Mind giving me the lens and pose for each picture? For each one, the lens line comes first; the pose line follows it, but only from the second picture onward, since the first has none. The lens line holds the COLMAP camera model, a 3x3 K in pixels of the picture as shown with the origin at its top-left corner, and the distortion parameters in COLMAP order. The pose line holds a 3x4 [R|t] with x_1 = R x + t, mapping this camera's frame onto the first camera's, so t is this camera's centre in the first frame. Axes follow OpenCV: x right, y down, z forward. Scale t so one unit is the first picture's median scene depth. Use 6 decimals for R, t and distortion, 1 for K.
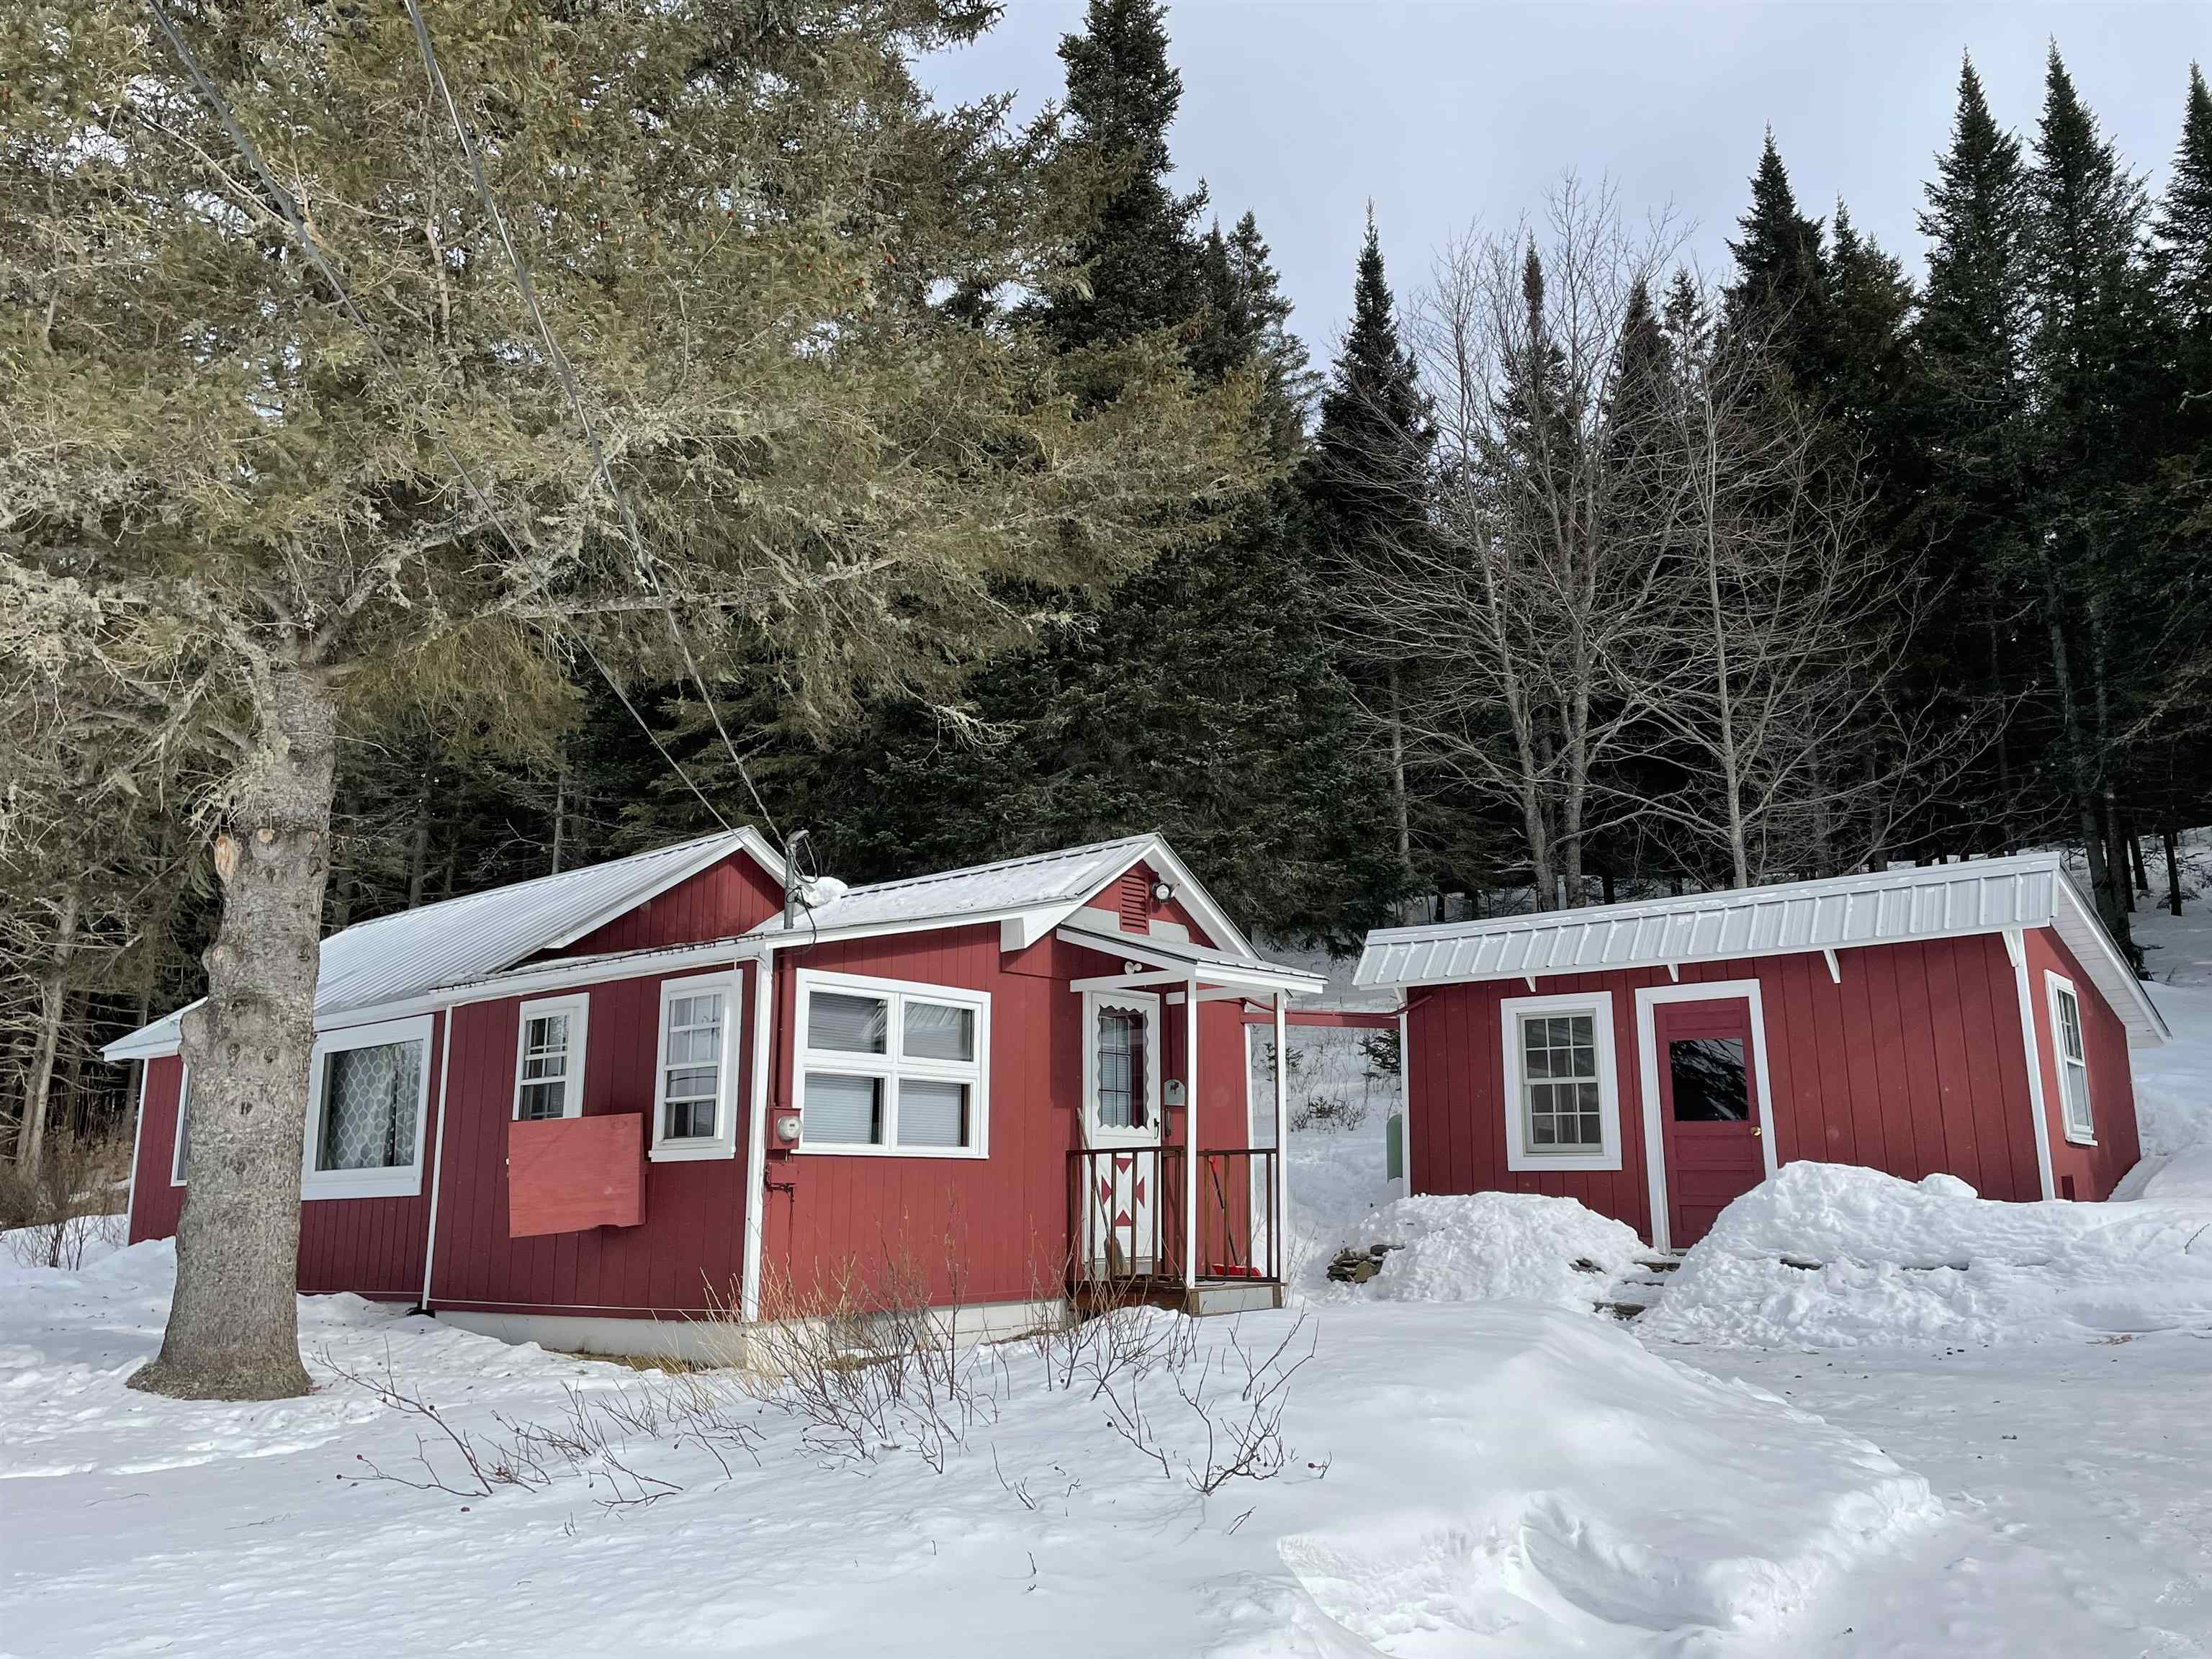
lens RADIAL K [[1753.6, 0, 1131.8], [0, 1753.6, 824.8], [0, 0, 1]] dist [0.095598, -0.122843]
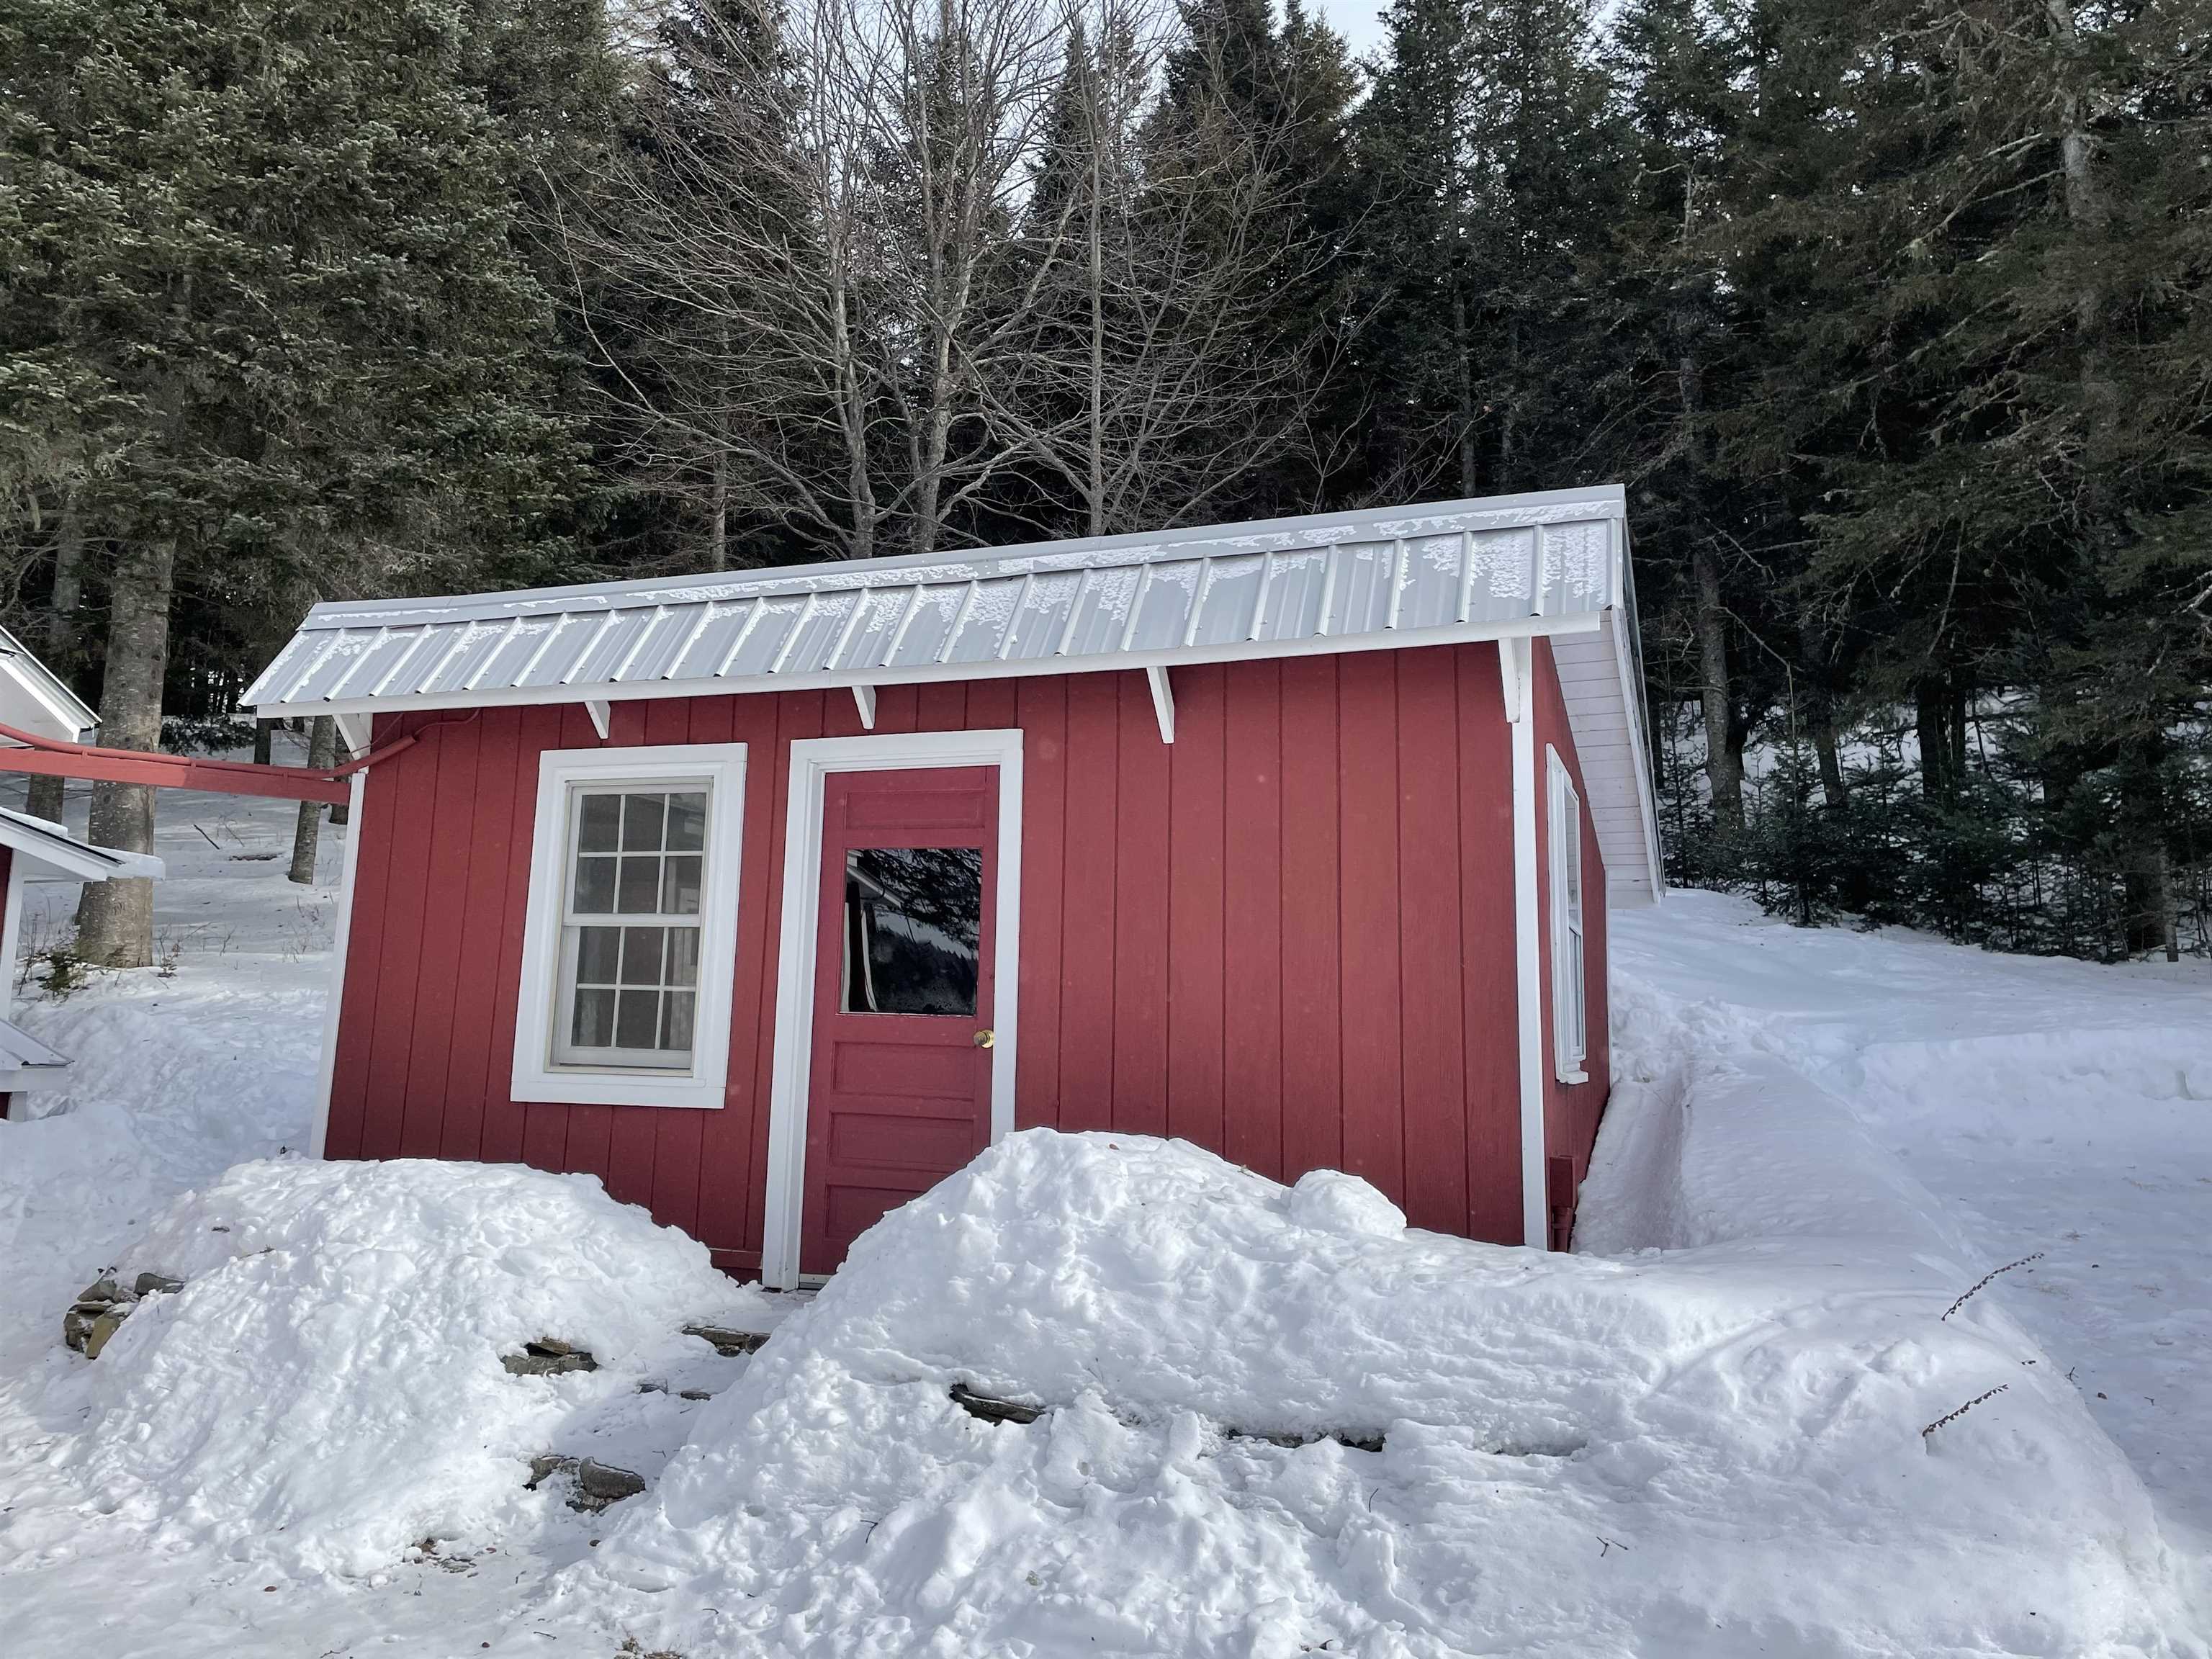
lens RADIAL K [[1654.8, 0, 1103.2], [0, 1654.8, 792.6], [0, 0, 1]] dist [0.104064, -0.138277]
pose [[0.951466, 0.068593, 0.300012, 0.245560], [-0.090203, 0.994188, 0.058768, 0.077492], [-0.294237, -0.082977, 0.952124, 0.573144]]
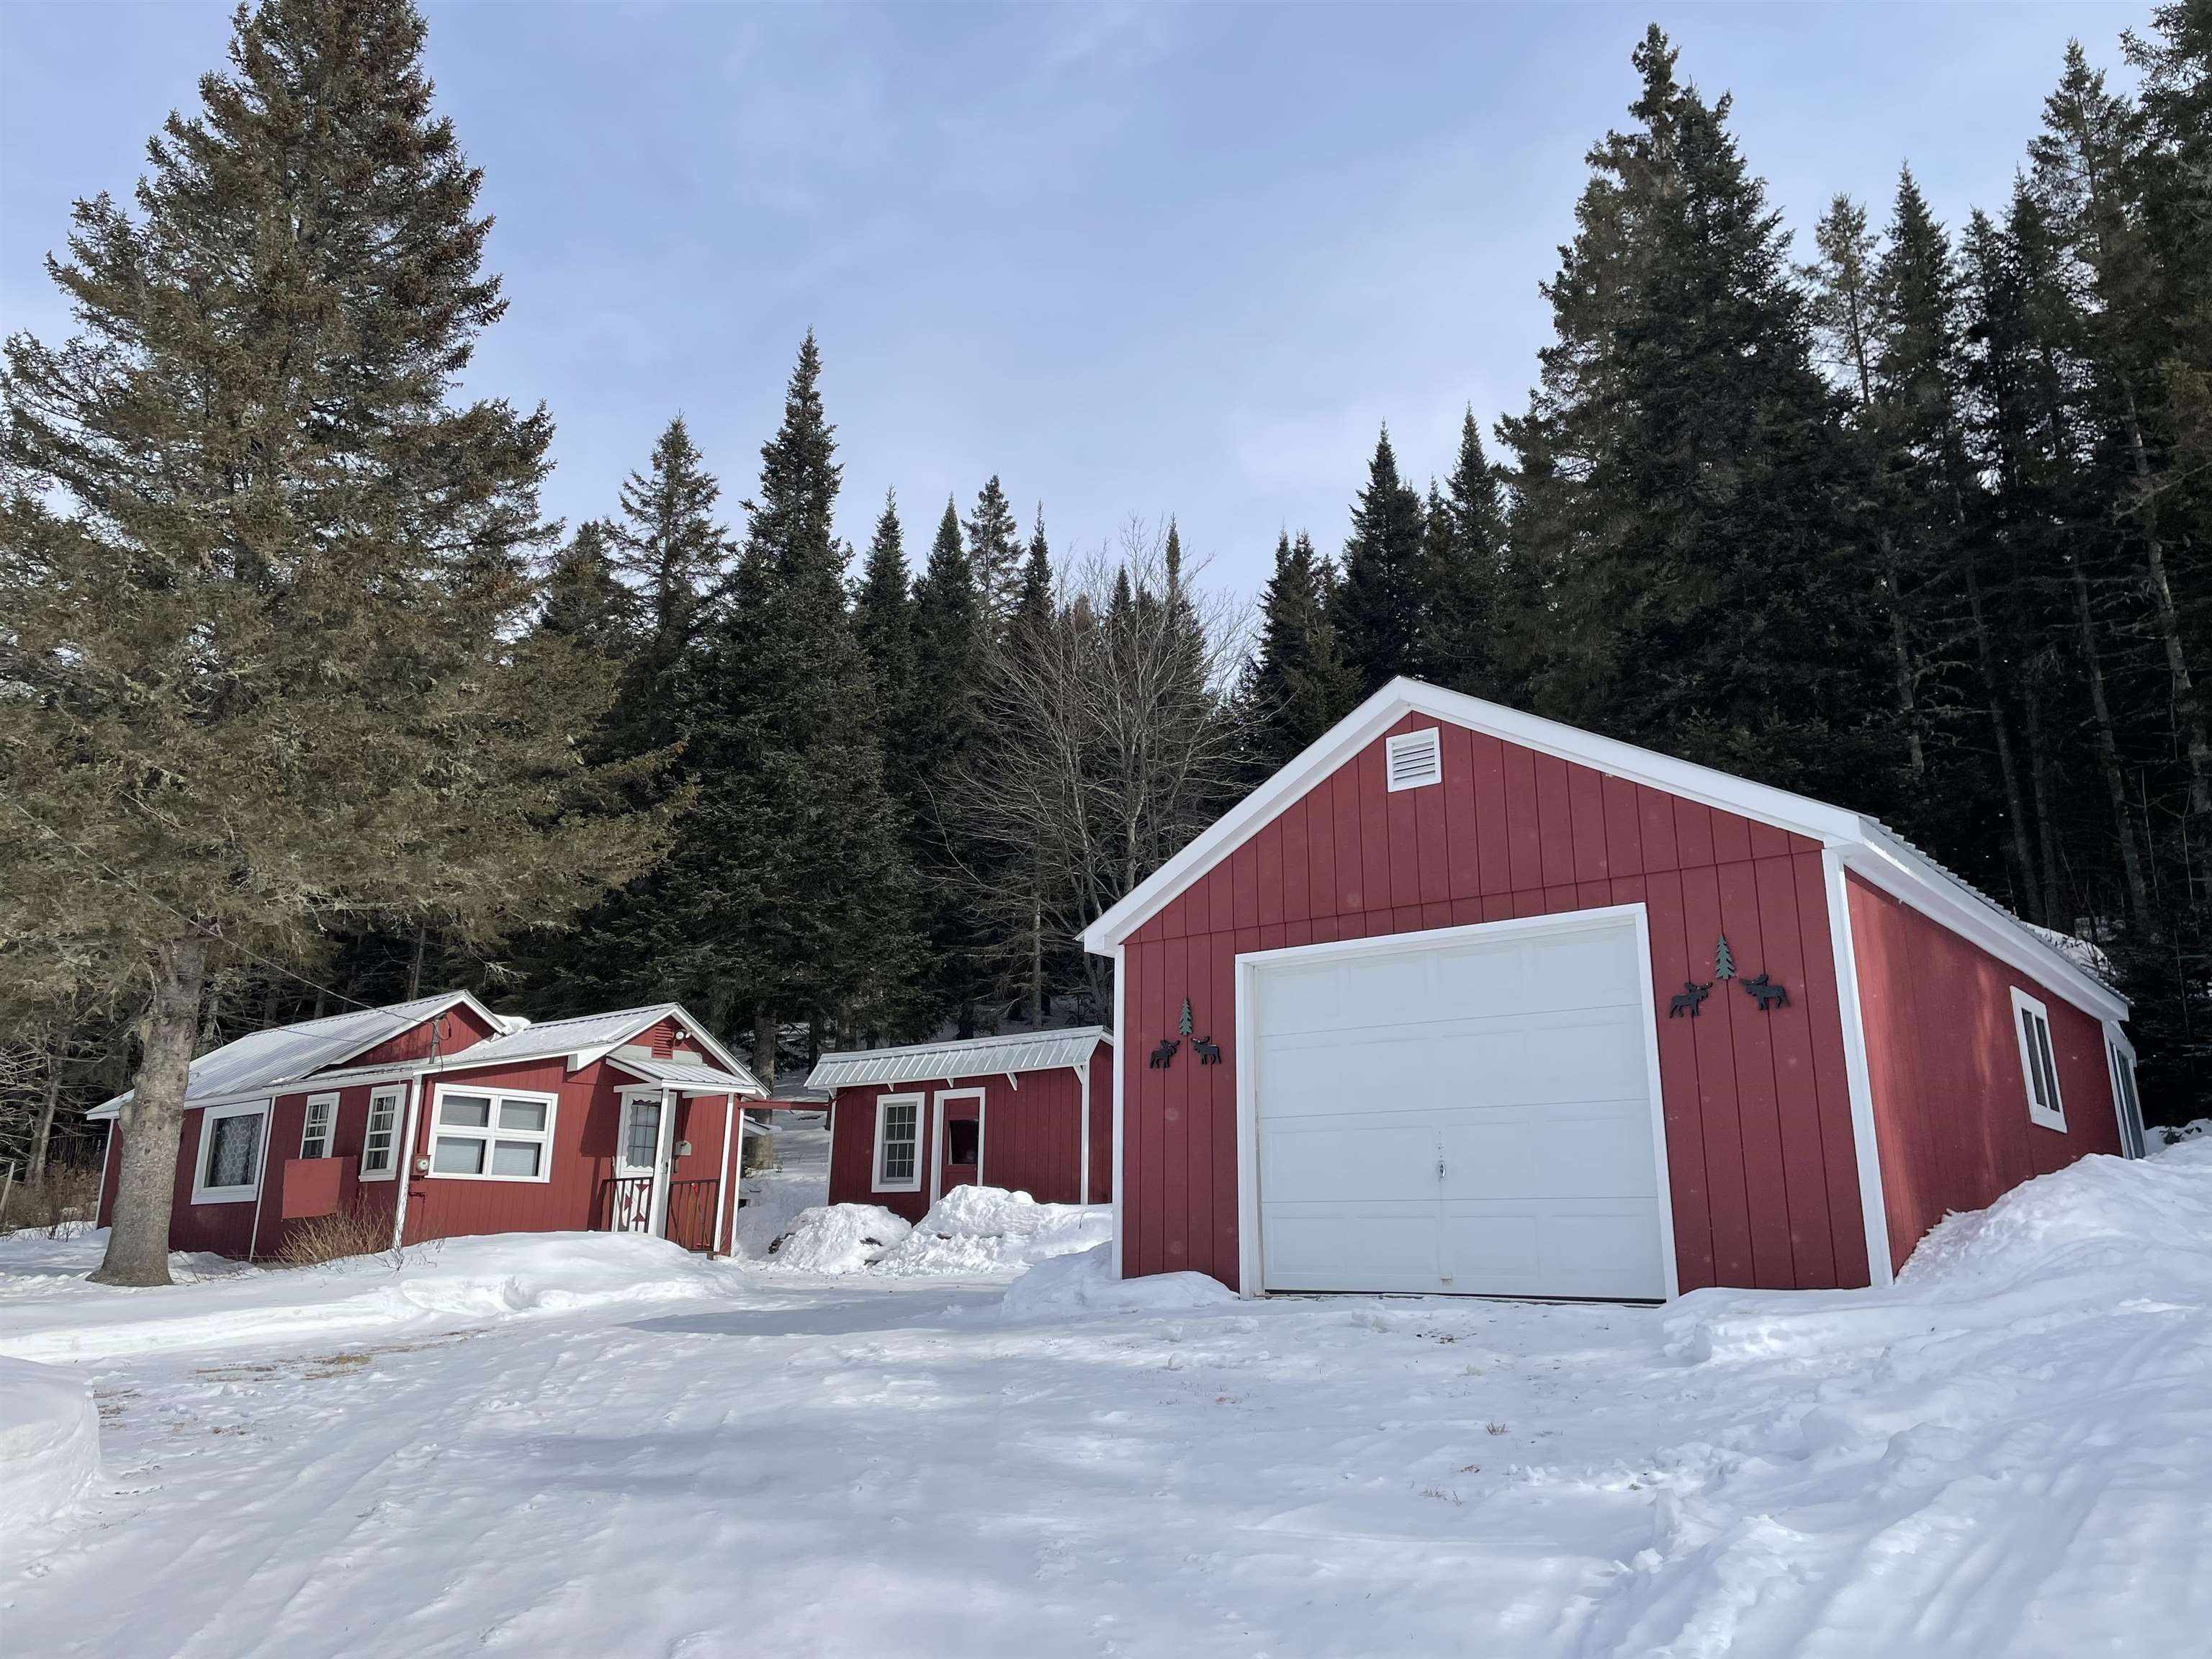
lens RADIAL K [[1655.8, 0, 1109.6], [0, 1655.8, 788.4], [0, 0, 1]] dist [0.105229, -0.140321]
pose [[0.999812, 0.015663, 0.011396, 0.471635], [-0.014970, 0.998172, -0.058553, -0.131049], [-0.012292, 0.058371, 0.998219, -0.797844]]
